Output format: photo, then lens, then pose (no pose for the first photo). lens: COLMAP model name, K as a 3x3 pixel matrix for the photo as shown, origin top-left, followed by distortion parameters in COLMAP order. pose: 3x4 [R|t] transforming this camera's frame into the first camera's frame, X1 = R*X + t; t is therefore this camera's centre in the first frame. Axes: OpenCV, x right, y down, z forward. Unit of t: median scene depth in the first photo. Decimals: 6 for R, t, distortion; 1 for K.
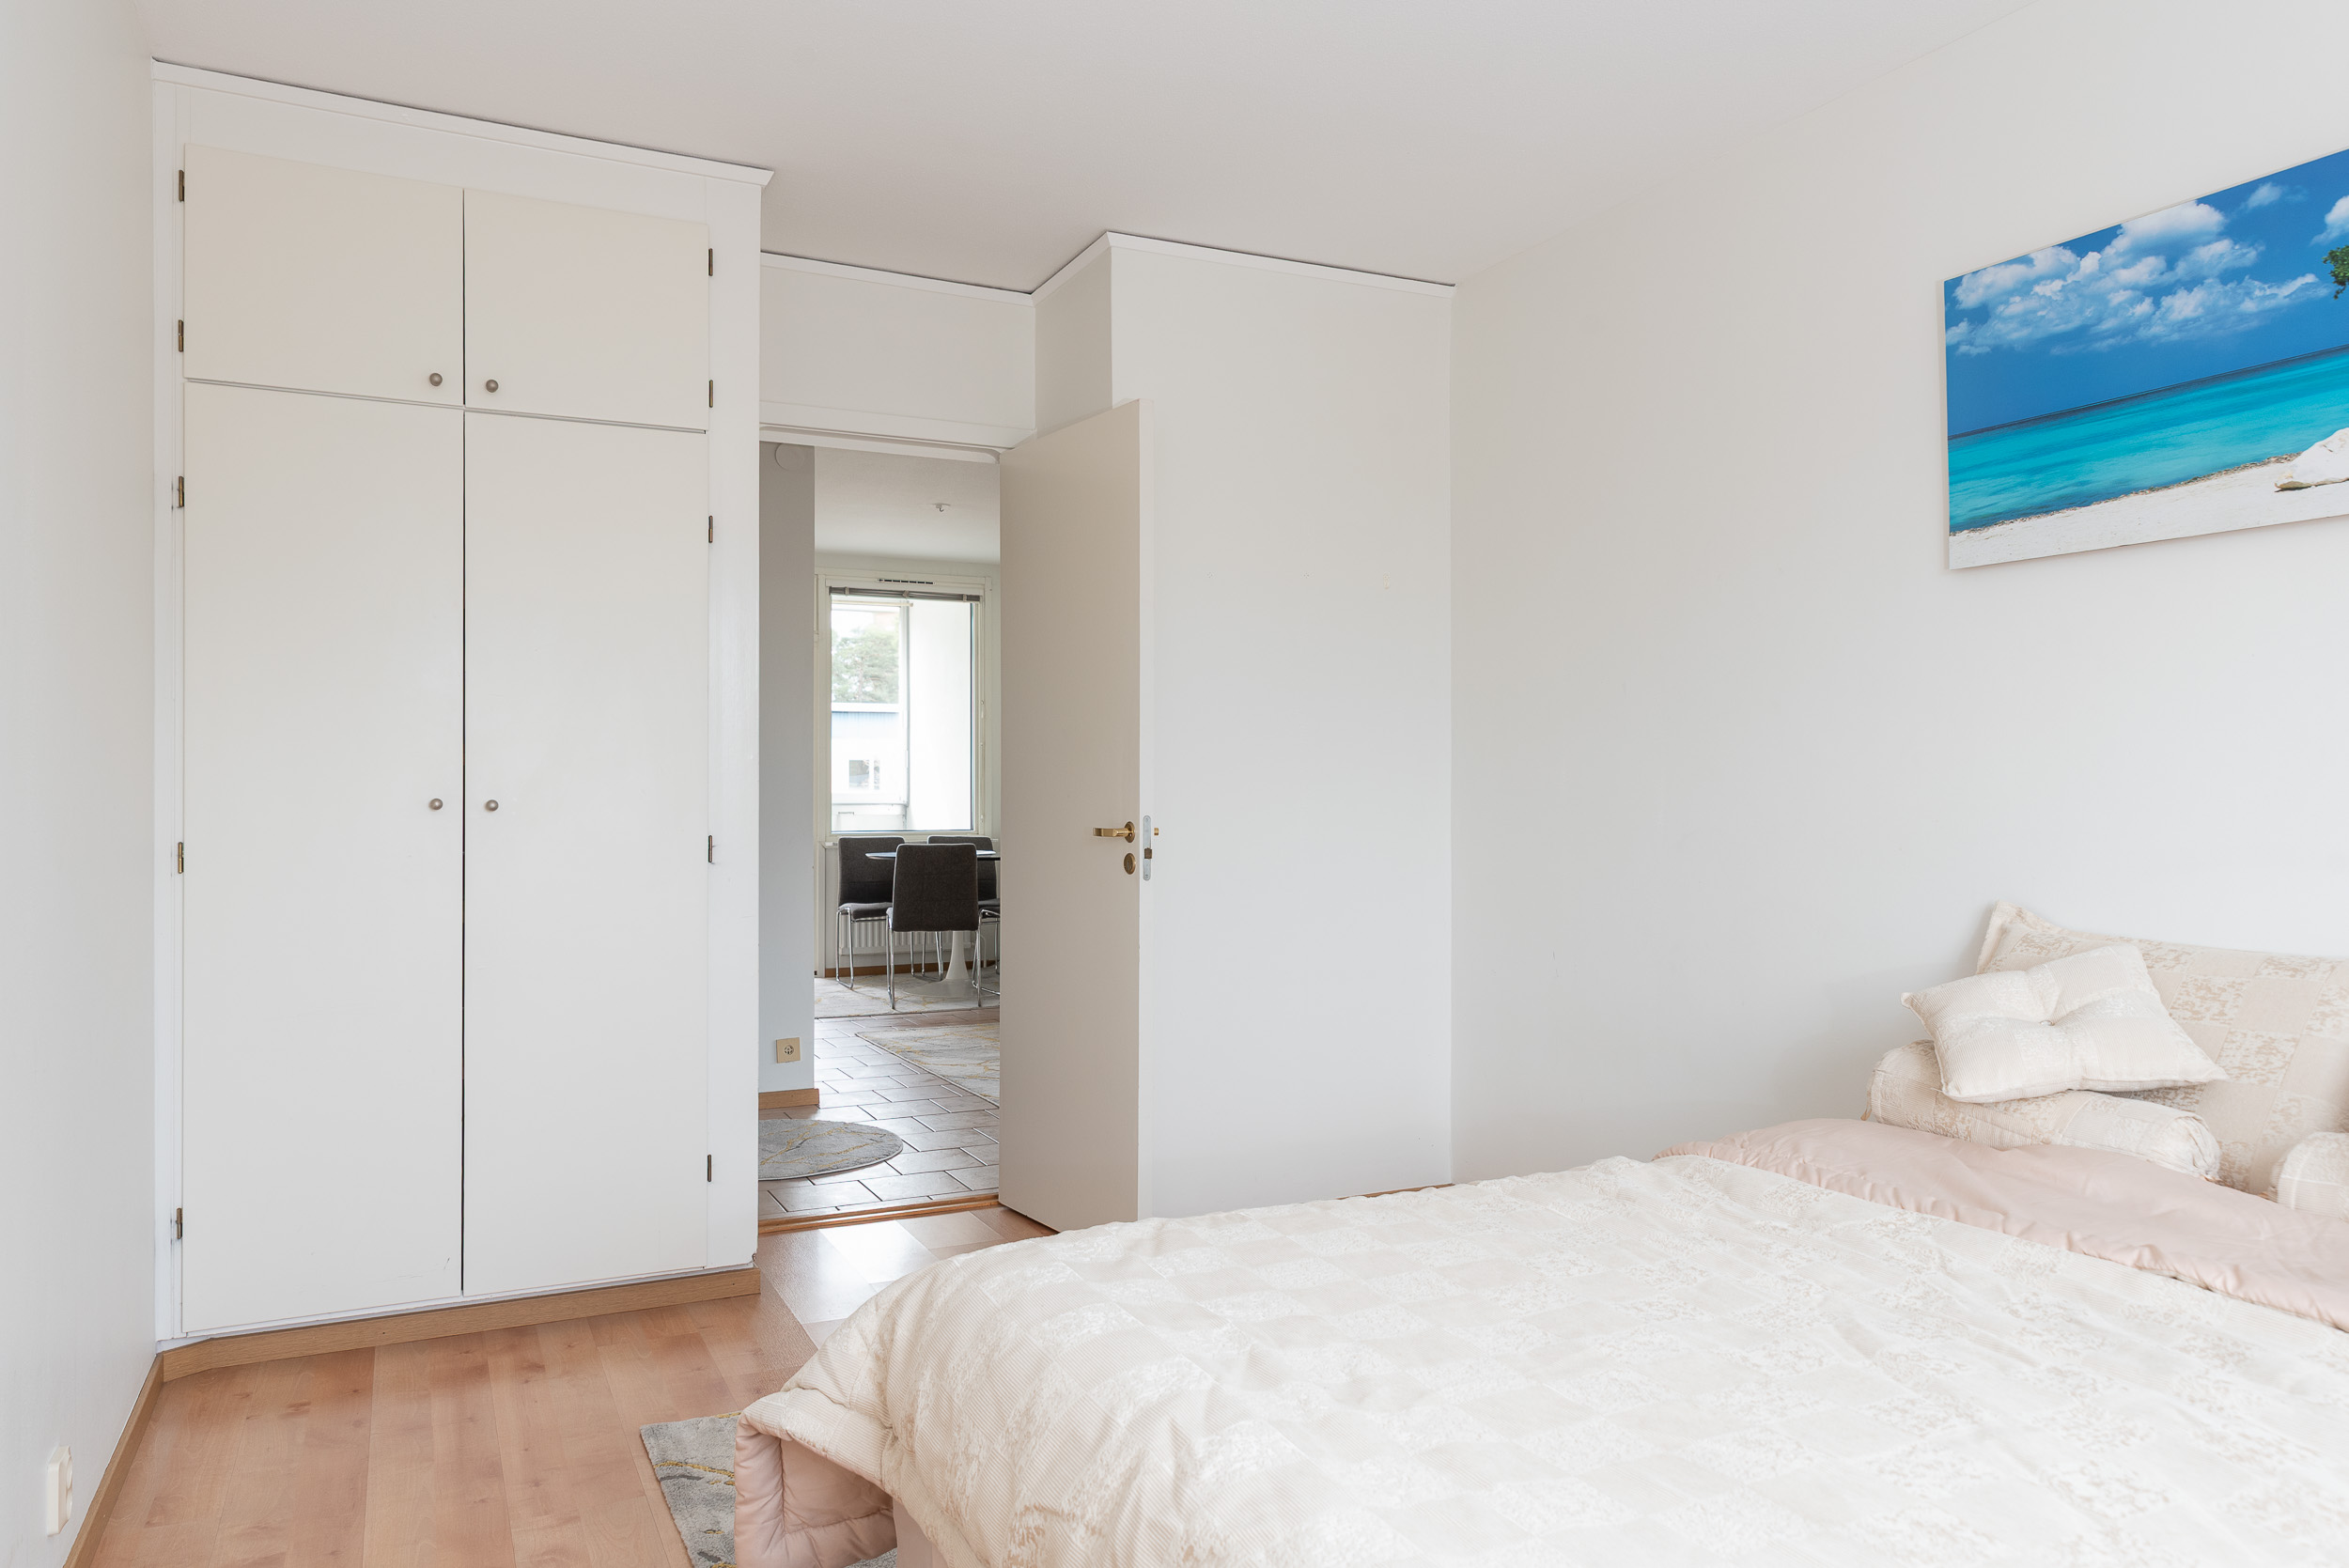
lens RADIAL K [[1586.4, 0, 1168.4], [0, 1586.4, 786.9], [0, 0, 1]] dist [0.007411, 0.002228]
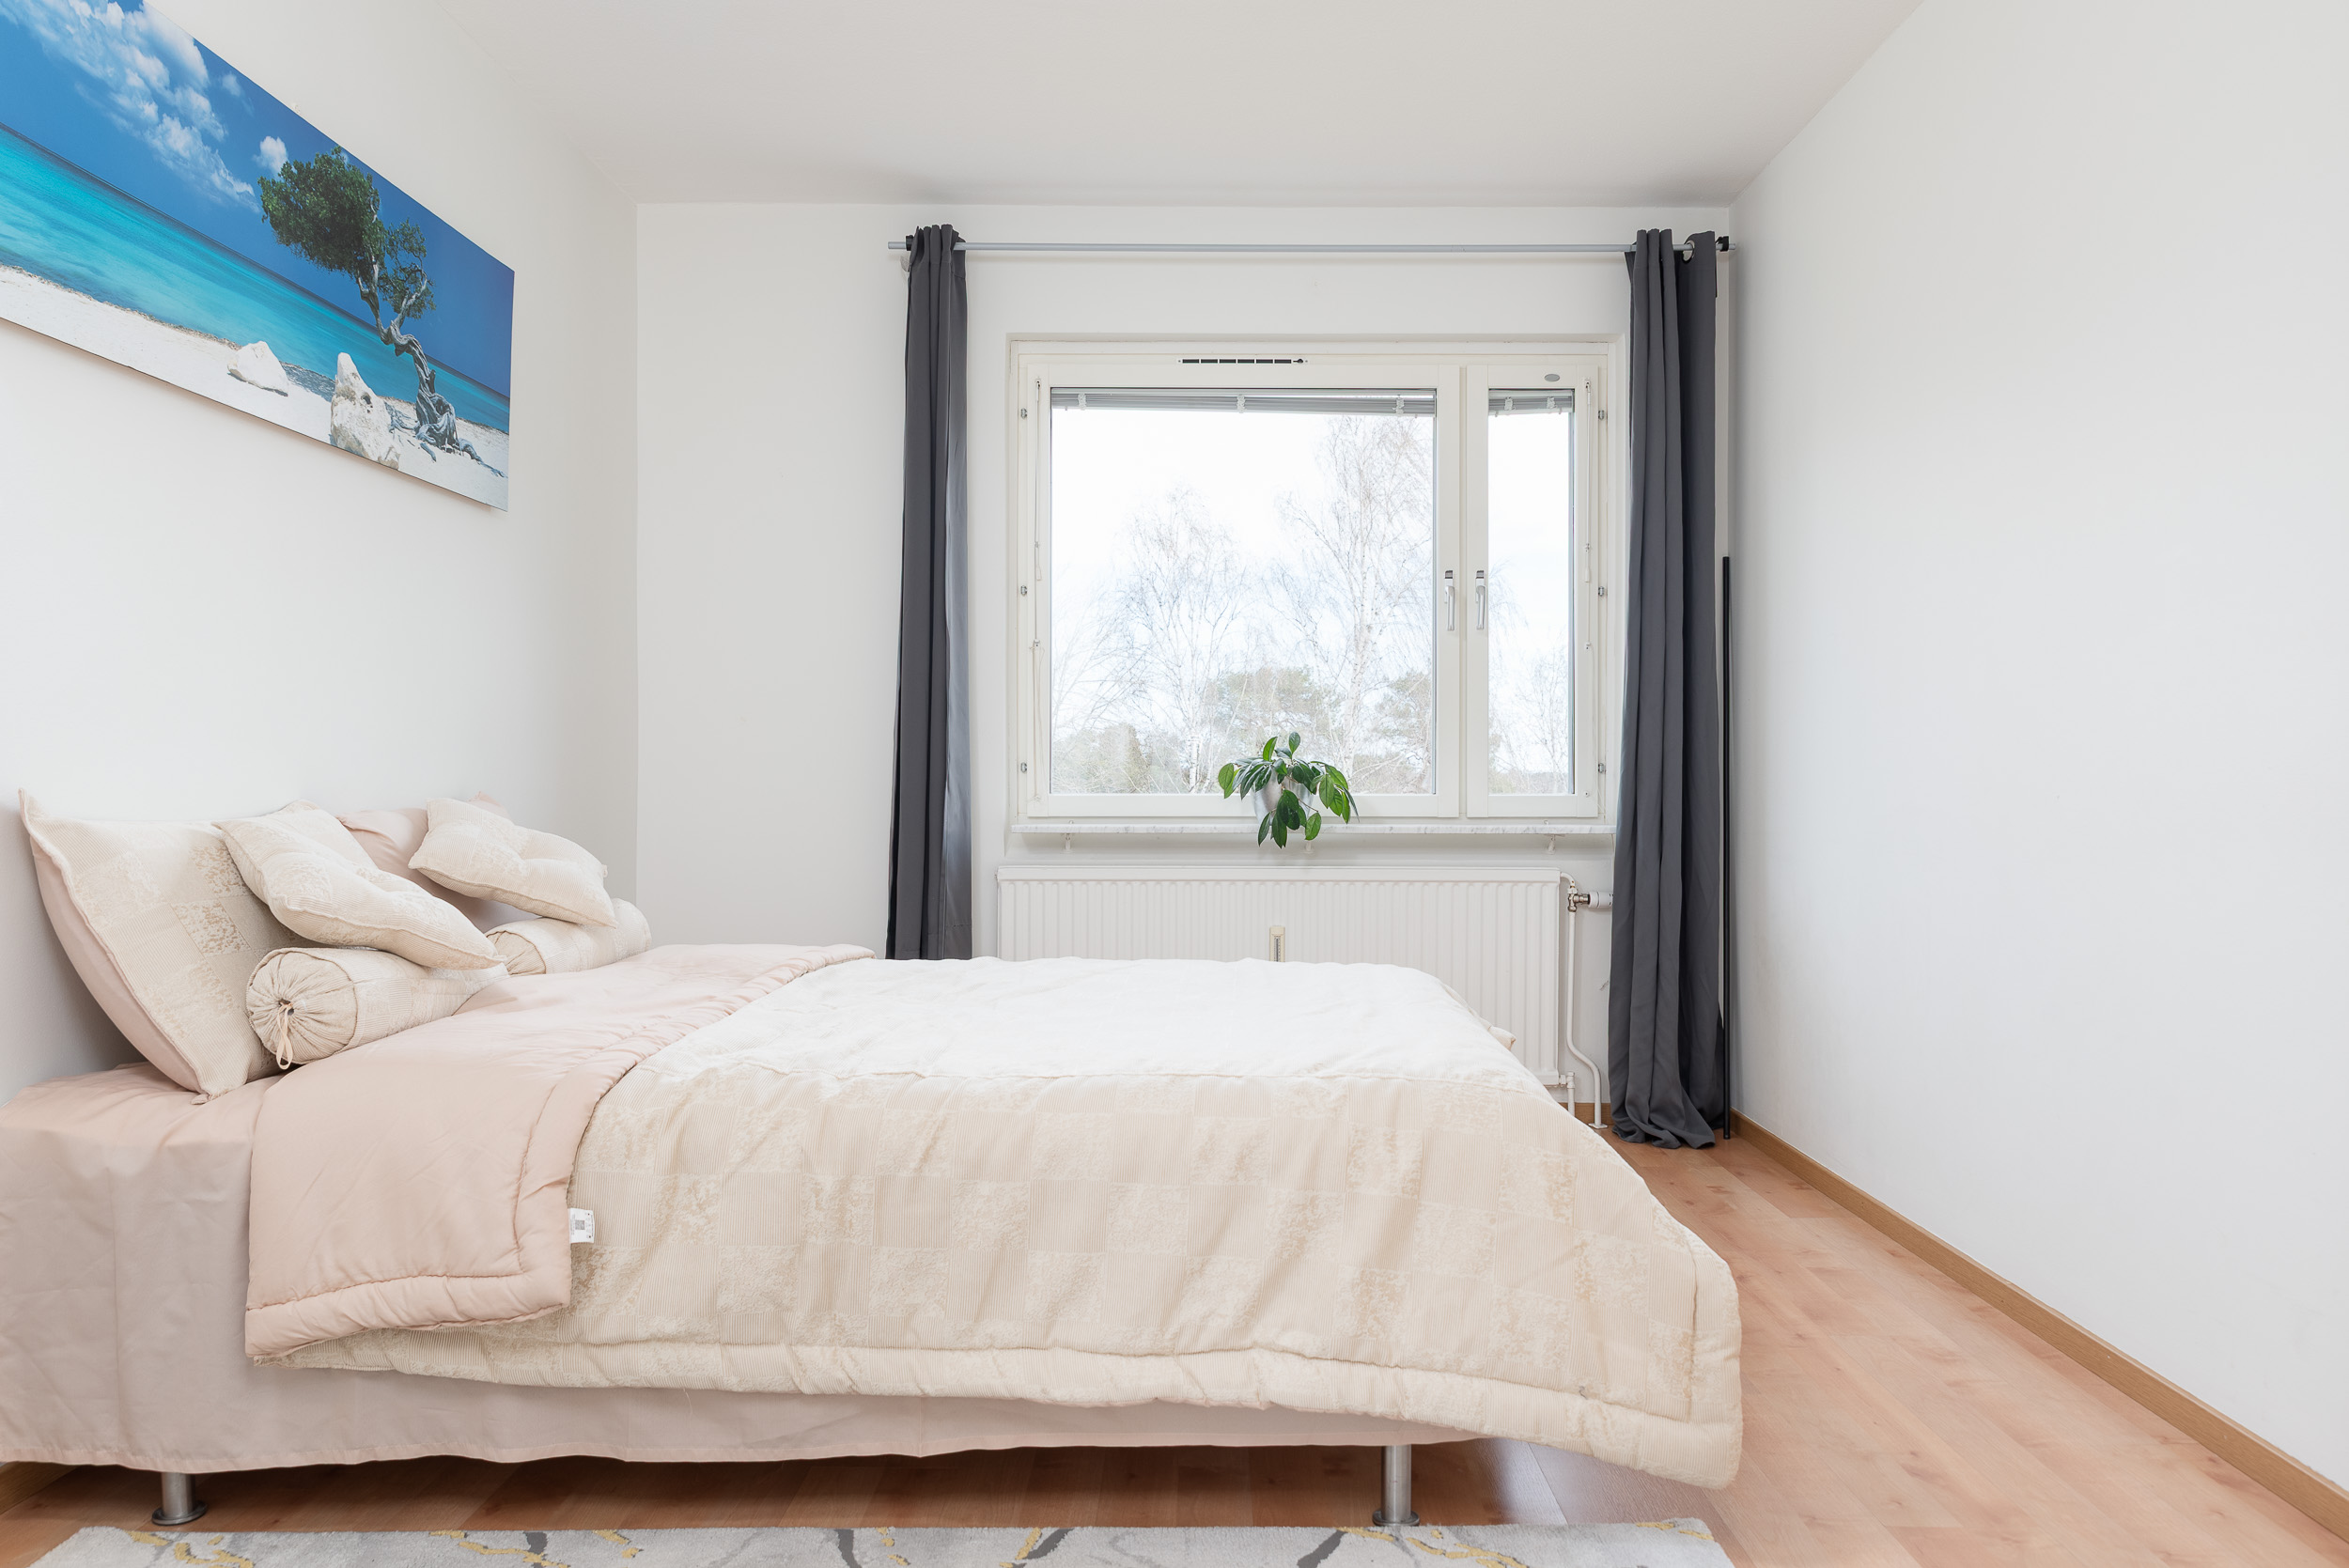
lens RADIAL K [[1637.3, 0, 1179.8], [0, 1637.3, 775.4], [0, 0, 1]] dist [-0.003355, -0.001844]
pose [[-0.894317, -0.000064, 0.447433, -0.317171], [-0.002518, 0.999985, -0.004889, 0.075311], [-0.447426, -0.005499, -0.894304, 1.590995]]
